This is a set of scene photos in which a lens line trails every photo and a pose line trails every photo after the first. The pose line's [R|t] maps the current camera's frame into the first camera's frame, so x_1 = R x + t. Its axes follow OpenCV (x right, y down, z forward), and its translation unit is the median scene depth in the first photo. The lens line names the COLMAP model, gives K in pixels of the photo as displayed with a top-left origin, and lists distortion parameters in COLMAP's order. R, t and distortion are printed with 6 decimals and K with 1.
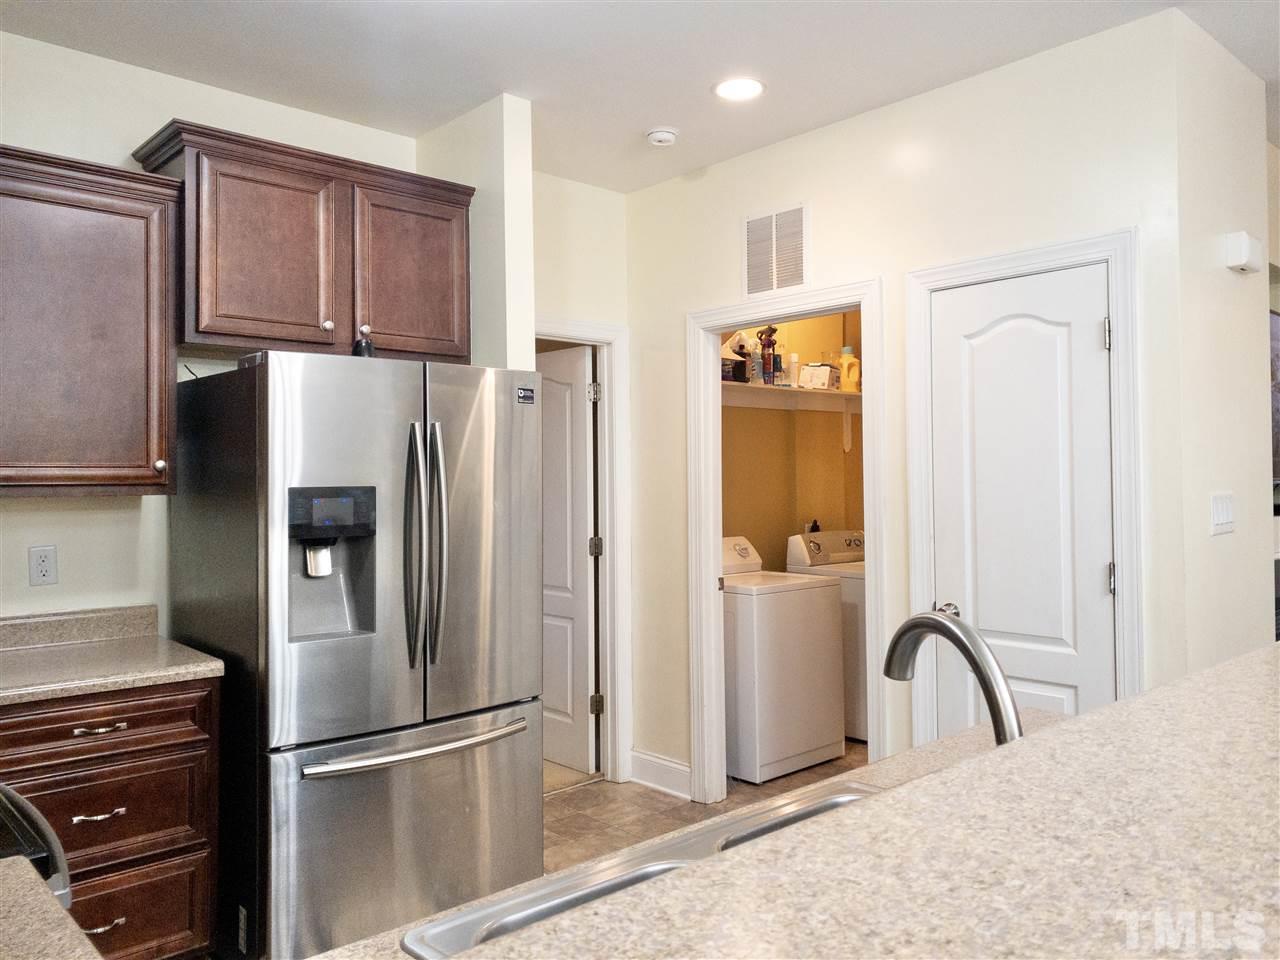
lens RADIAL K [[982.5, 0, 641.8], [0, 982.5, 458.8], [0, 0, 1]] dist [0.087661, -0.100773]
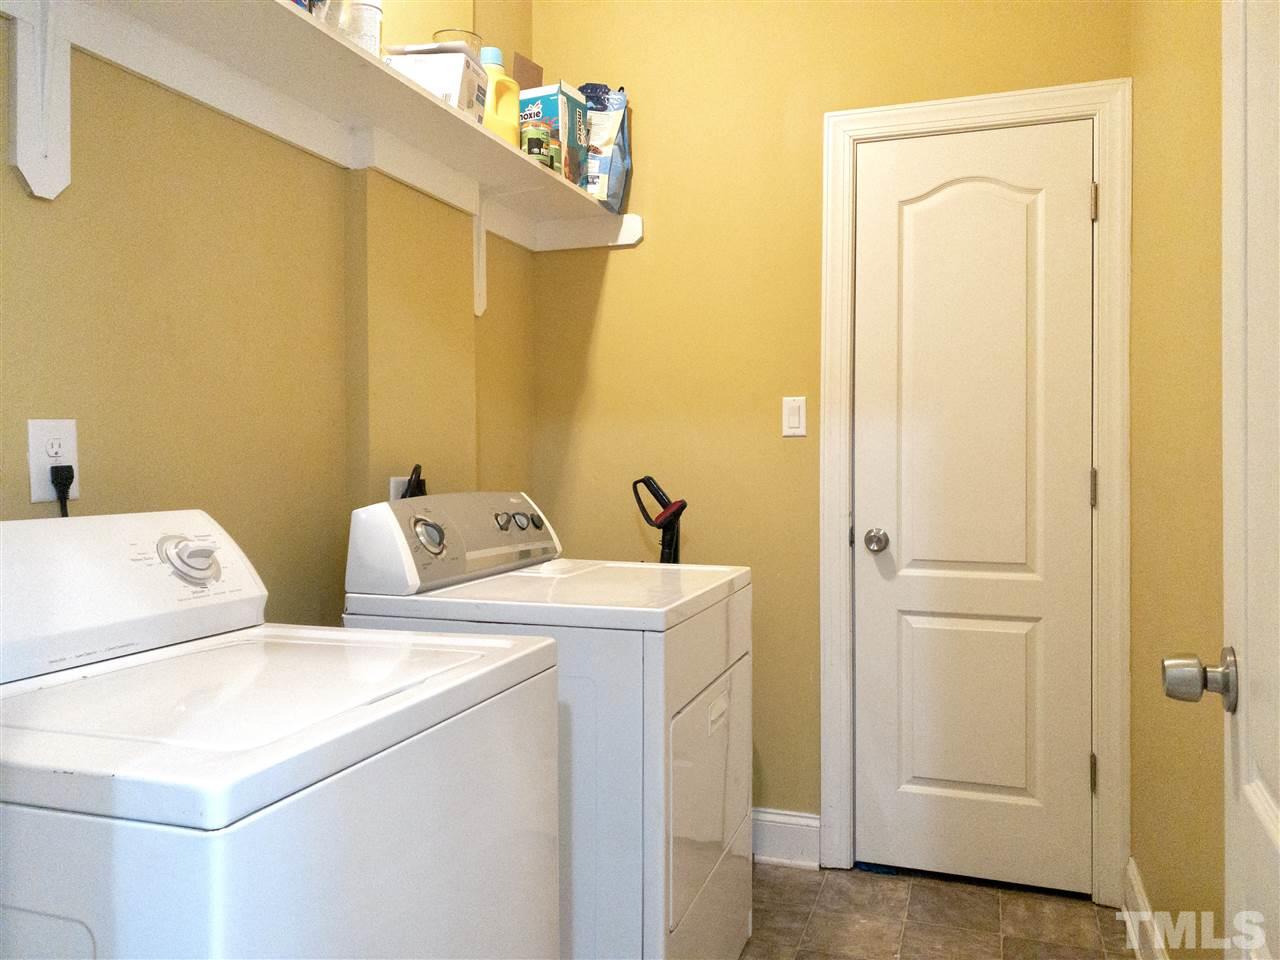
lens RADIAL K [[982.5, 0, 641.8], [0, 982.5, 458.8], [0, 0, 1]] dist [0.087661, -0.100773]
pose [[0.891078, 0.002487, 0.453843, 0.083659], [-0.011921, 0.999768, 0.017928, 0.054702], [-0.453694, -0.021385, 0.890901, 0.654114]]
